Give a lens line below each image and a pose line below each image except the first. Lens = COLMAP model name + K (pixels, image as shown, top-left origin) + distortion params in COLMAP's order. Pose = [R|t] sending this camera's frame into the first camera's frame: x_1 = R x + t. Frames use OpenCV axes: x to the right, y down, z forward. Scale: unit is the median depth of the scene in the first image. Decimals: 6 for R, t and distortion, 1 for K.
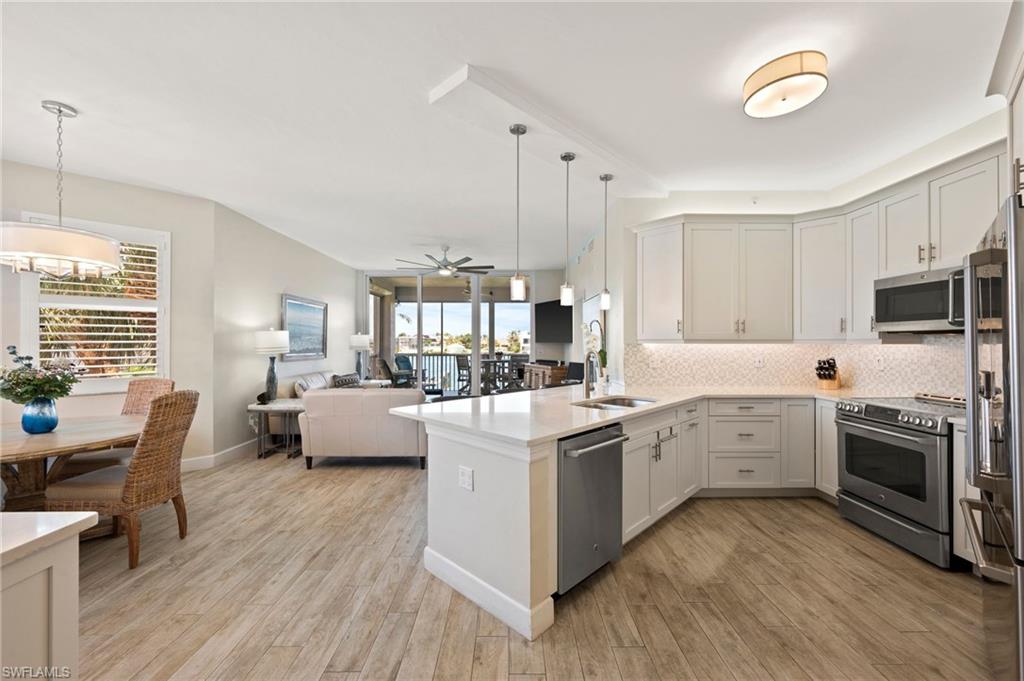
lens RADIAL K [[419.4, 0, 511.9], [0, 419.4, 336.4], [0, 0, 1]] dist [0.002869, -0.000221]
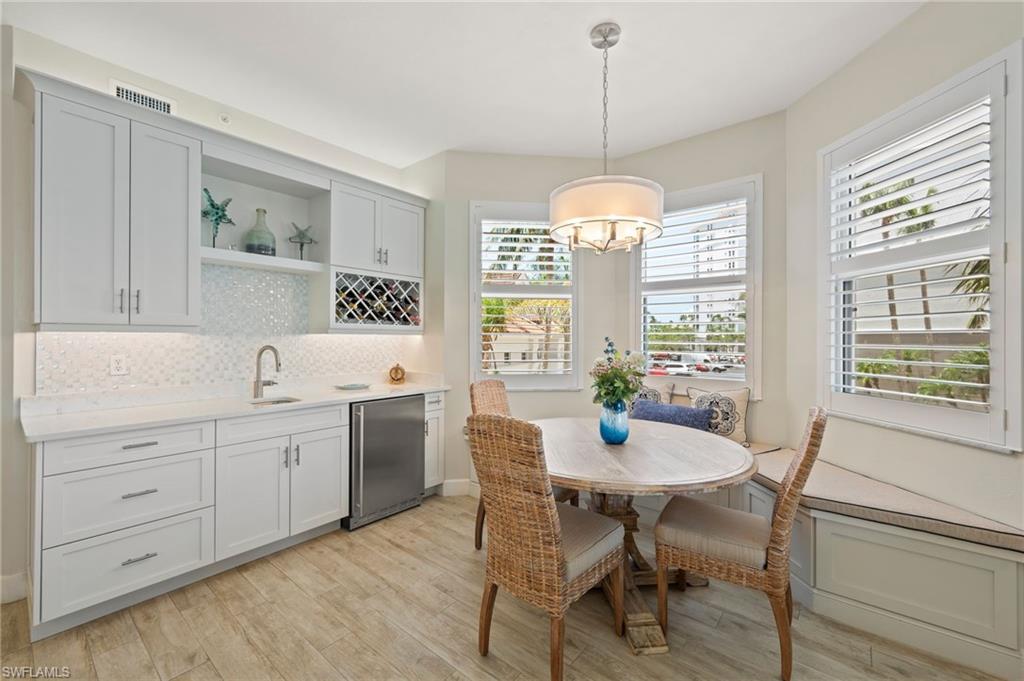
lens RADIAL K [[419.4, 0, 513.2], [0, 419.4, 337.2], [0, 0, 1]] dist [0.002869, -0.000221]
pose [[-0.636739, -0.004050, -0.771069, -0.124215], [0.008370, 0.999891, -0.012163, 0.010441], [0.771034, -0.014198, -0.636635, 0.469262]]
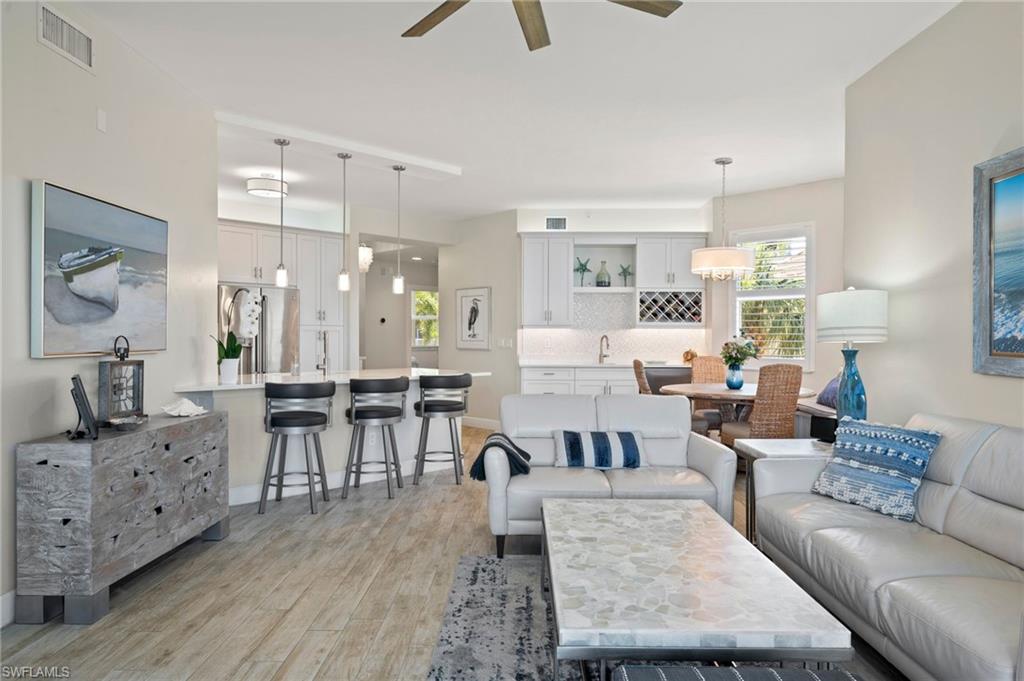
lens RADIAL K [[666.7, 0, 516.6], [0, 666.7, 343.7], [0, 0, 1]] dist [-0.002163, -0.001931]
pose [[-0.999943, -0.002617, 0.010333, -0.137995], [-0.002661, 0.999988, -0.004231, 0.029293], [-0.010321, -0.004258, -0.999938, 1.122433]]
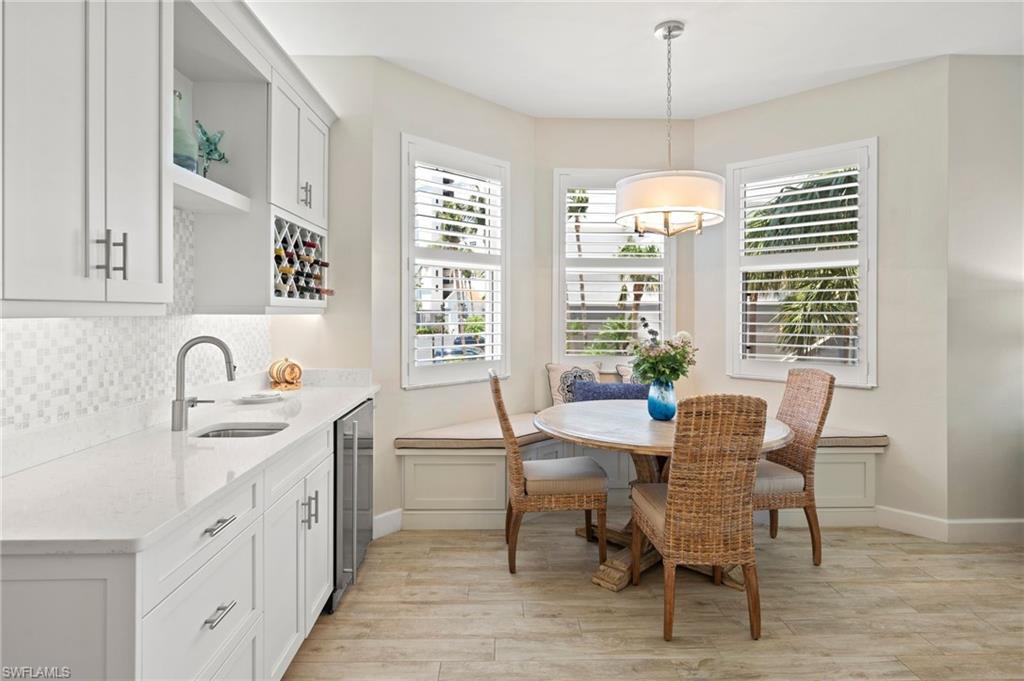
lens RADIAL K [[567.4, 0, 507.8], [0, 567.4, 313.4], [0, 0, 1]] dist [-0.000600, -0.000414]
pose [[0.019588, 0.002187, -0.999806, 0.008537], [0.013843, 0.999901, 0.002458, 0.002018], [0.999712, -0.013888, 0.019556, 0.228415]]
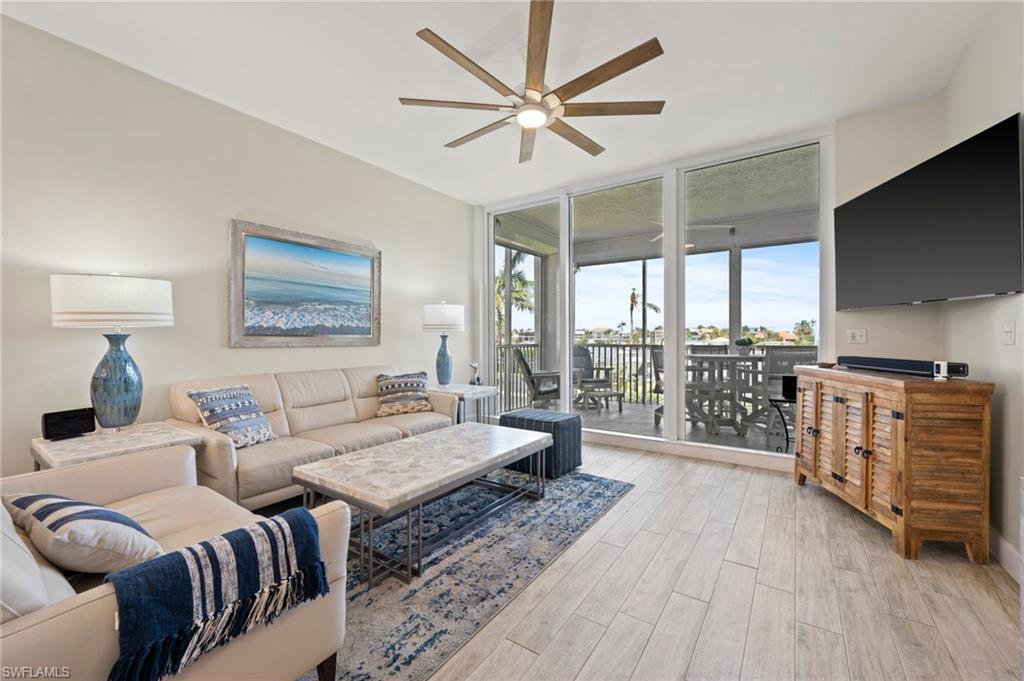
lens RADIAL K [[419.4, 0, 502.4], [0, 419.4, 342.5], [0, 0, 1]] dist [0.002869, -0.000221]
pose [[0.813823, 0.004426, -0.581096, 0.033688], [0.011784, 0.999640, 0.024117, 0.032995], [0.580993, -0.026474, 0.813478, 0.562998]]
